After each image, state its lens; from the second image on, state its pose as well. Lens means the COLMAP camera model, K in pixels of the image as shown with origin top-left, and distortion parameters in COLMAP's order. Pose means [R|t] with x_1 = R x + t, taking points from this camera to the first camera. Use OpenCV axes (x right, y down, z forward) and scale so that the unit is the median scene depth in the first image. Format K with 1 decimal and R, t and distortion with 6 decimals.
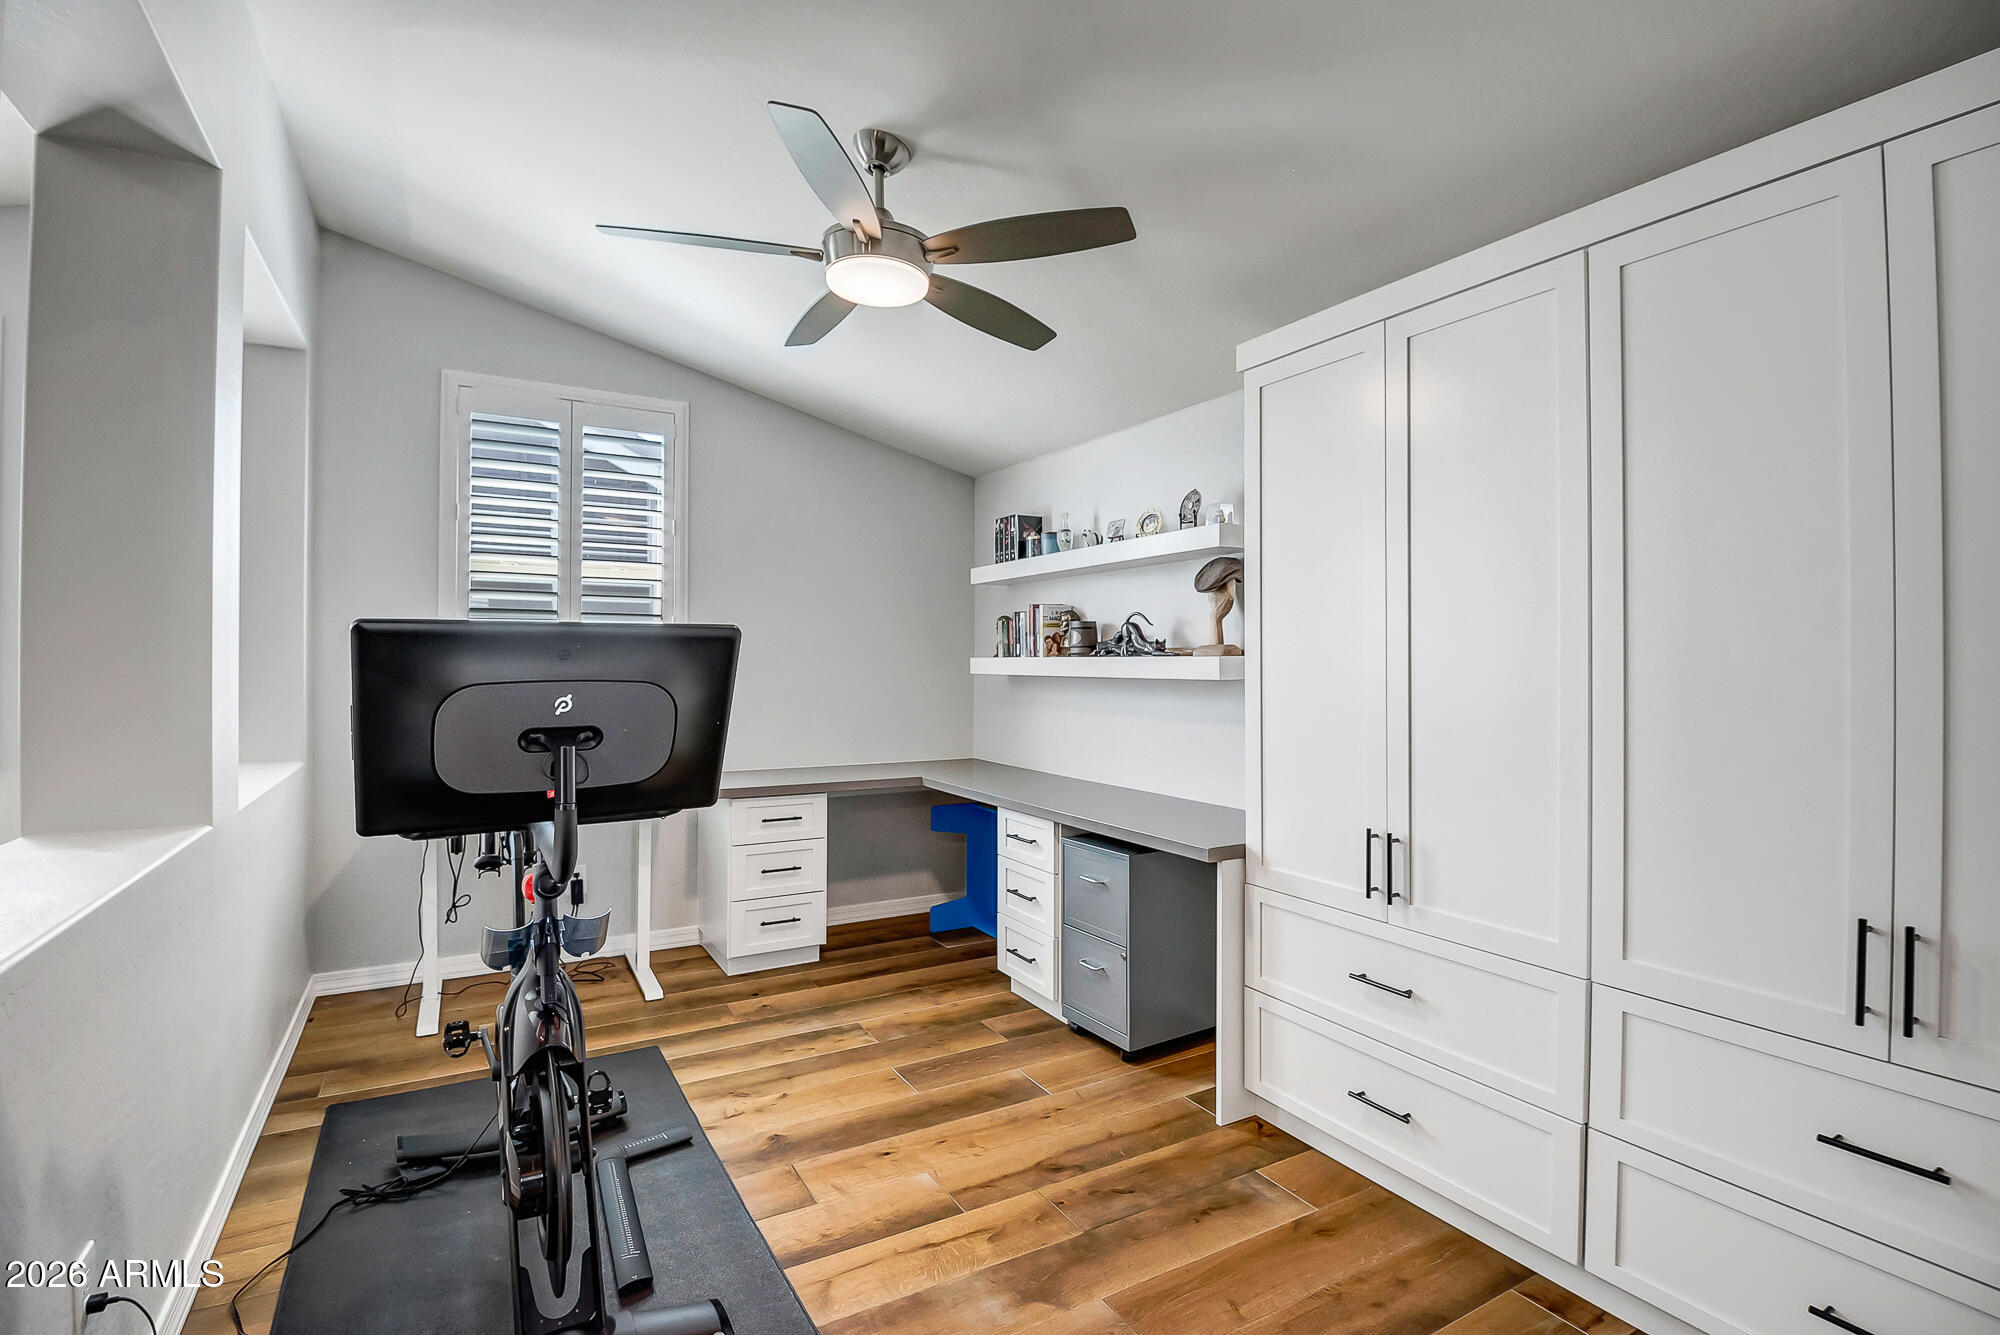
lens RADIAL K [[936.2, 0, 1002.1], [0, 936.2, 653.8], [0, 0, 1]] dist [-0.012314, -0.012340]
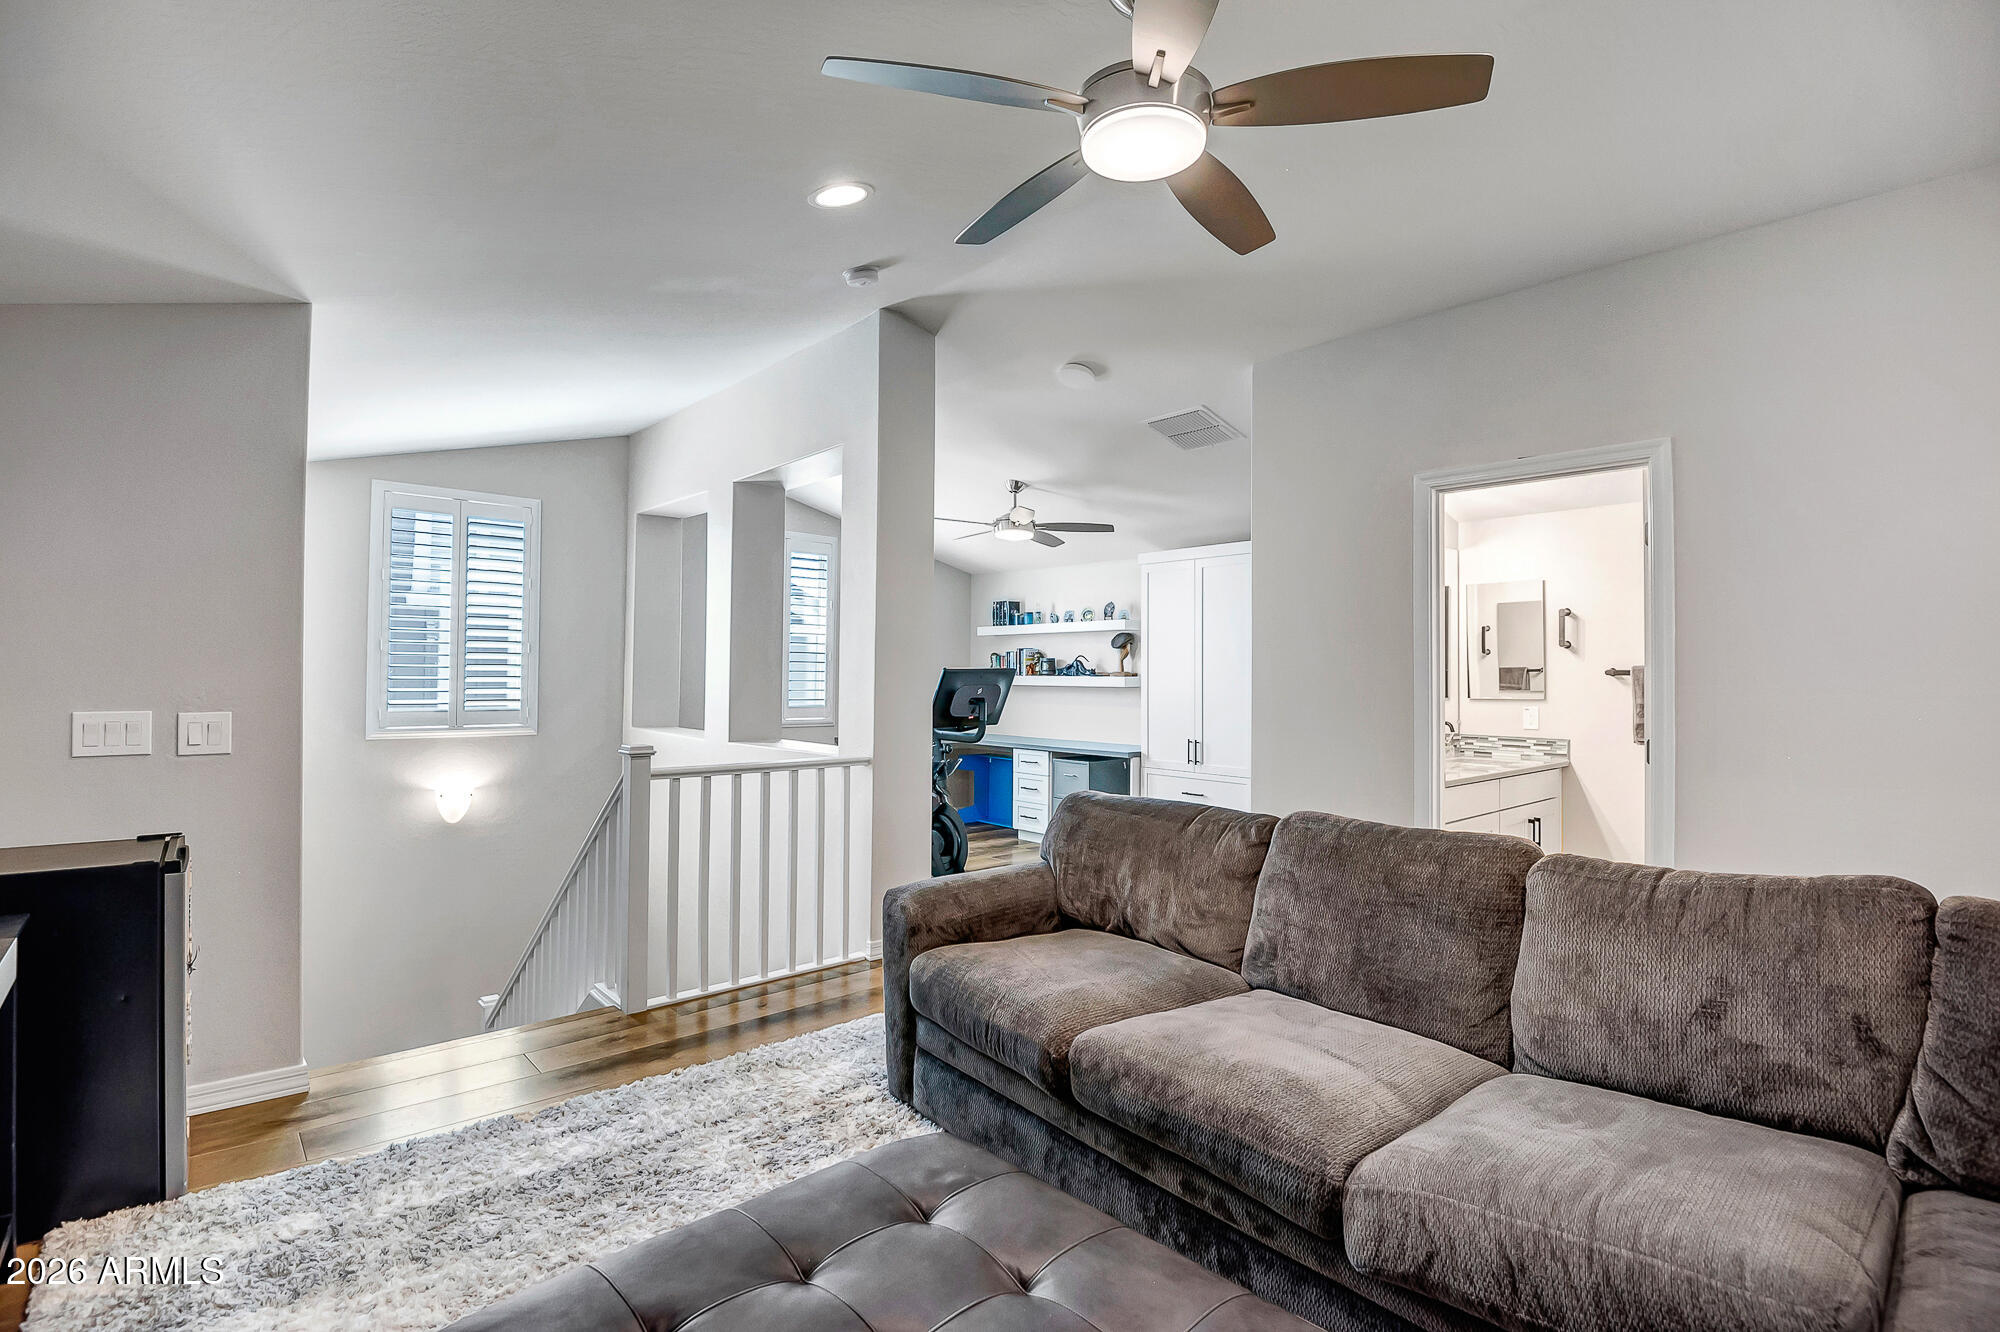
lens RADIAL K [[936.2, 0, 1002.1], [0, 936.2, 652.3], [0, 0, 1]] dist [-0.012314, -0.012340]
pose [[0.976291, 0.010921, 0.216188, -0.499806], [-0.007574, 0.999838, -0.016305, -0.015786], [-0.216331, 0.014281, 0.976216, -1.062594]]
